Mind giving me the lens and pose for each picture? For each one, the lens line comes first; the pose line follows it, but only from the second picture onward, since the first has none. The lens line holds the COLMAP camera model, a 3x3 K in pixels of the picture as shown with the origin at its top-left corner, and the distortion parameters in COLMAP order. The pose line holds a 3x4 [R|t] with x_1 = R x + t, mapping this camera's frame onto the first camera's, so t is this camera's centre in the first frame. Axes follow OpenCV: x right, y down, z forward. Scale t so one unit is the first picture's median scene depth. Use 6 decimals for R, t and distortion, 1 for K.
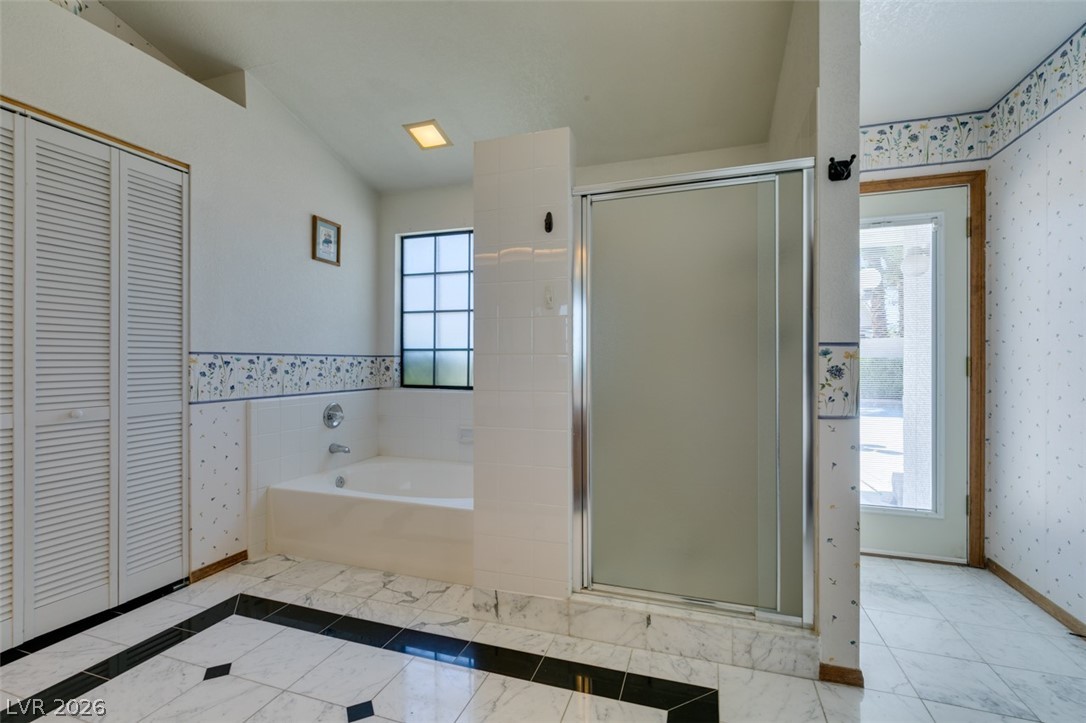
lens RADIAL K [[484.6, 0, 541.0], [0, 484.6, 361.5], [0, 0, 1]] dist [-0.000294, 0.001136]
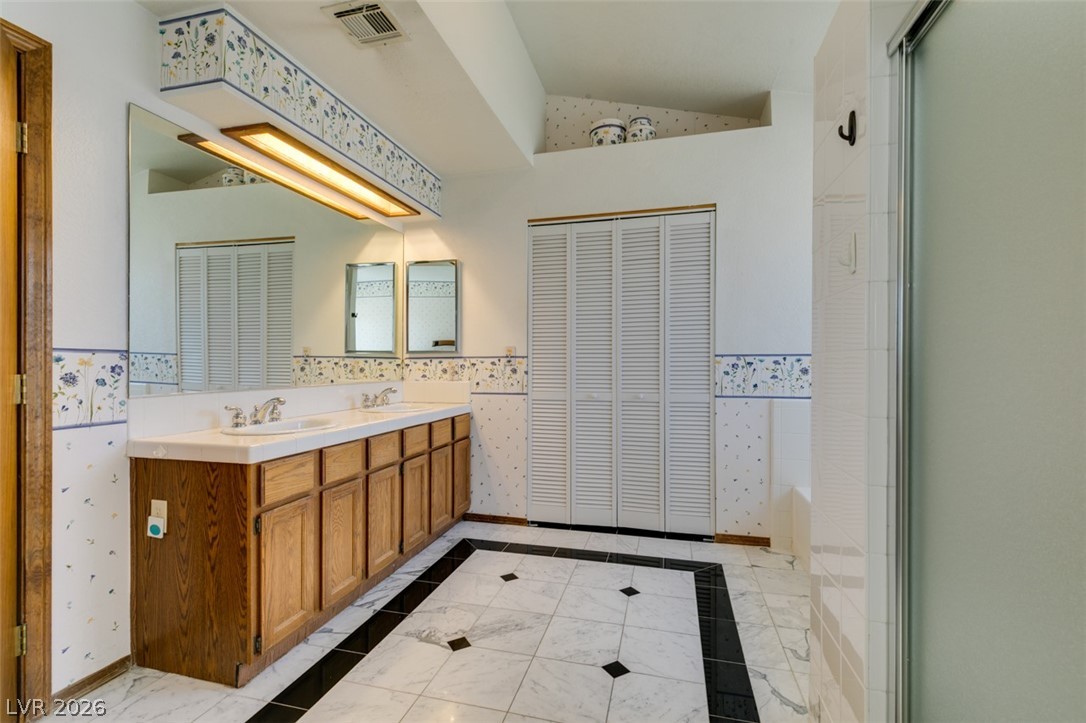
lens RADIAL K [[484.6, 0, 541.8], [0, 484.6, 361.6], [0, 0, 1]] dist [-0.000294, 0.001136]
pose [[0.068112, -0.002434, -0.997675, 0.477380], [0.002679, 0.999994, -0.002257, -0.000775], [0.997674, -0.002519, 0.068118, 0.474297]]
